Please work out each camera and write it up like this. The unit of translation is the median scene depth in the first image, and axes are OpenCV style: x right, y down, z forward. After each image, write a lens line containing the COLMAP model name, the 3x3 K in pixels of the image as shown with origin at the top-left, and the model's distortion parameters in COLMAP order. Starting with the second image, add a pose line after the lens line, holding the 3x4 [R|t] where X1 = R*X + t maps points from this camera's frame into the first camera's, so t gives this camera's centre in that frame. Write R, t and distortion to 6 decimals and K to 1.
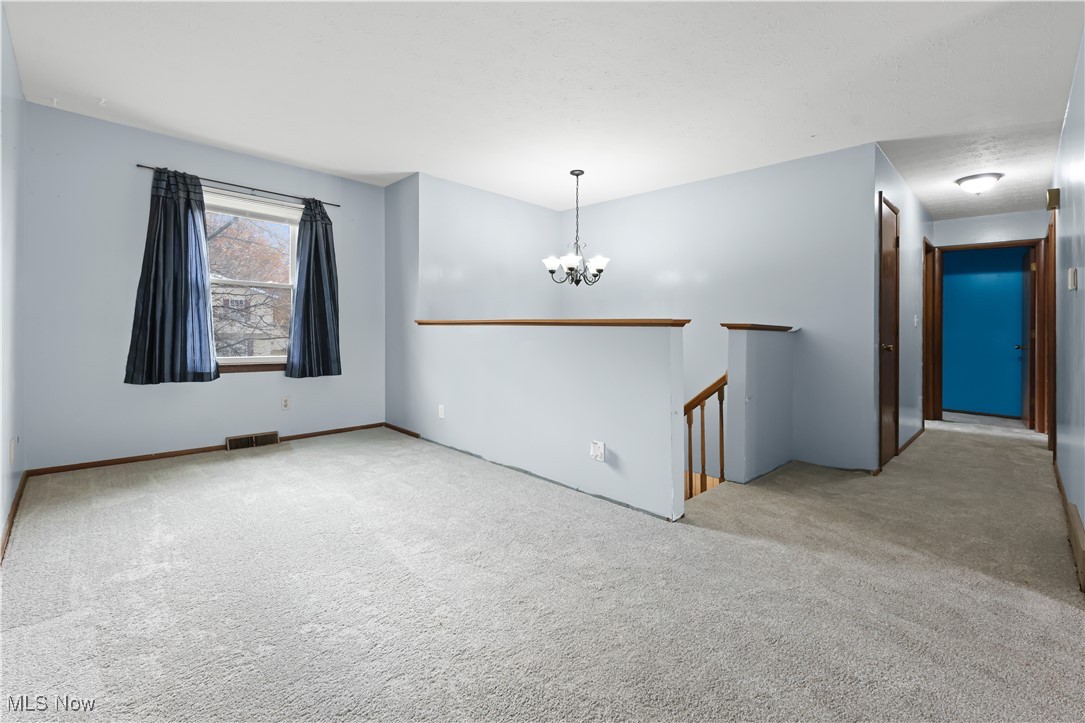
lens RADIAL K [[412.9, 0, 546.8], [0, 412.9, 352.3], [0, 0, 1]] dist [0.009648, -0.005397]
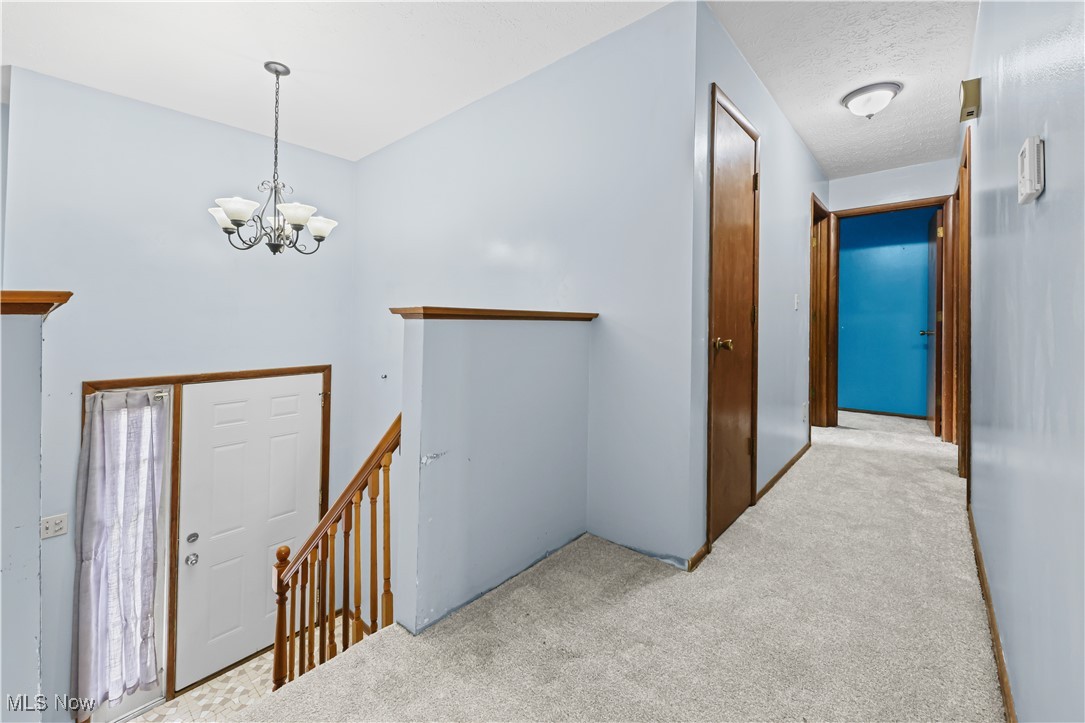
lens RADIAL K [[412.9, 0, 543.3], [0, 412.9, 361.3], [0, 0, 1]] dist [0.009648, -0.005397]
pose [[0.994088, -0.034892, 0.102820, 0.703278], [0.031350, 0.998865, 0.035860, -0.021532], [-0.103955, -0.032424, 0.994053, 0.601700]]
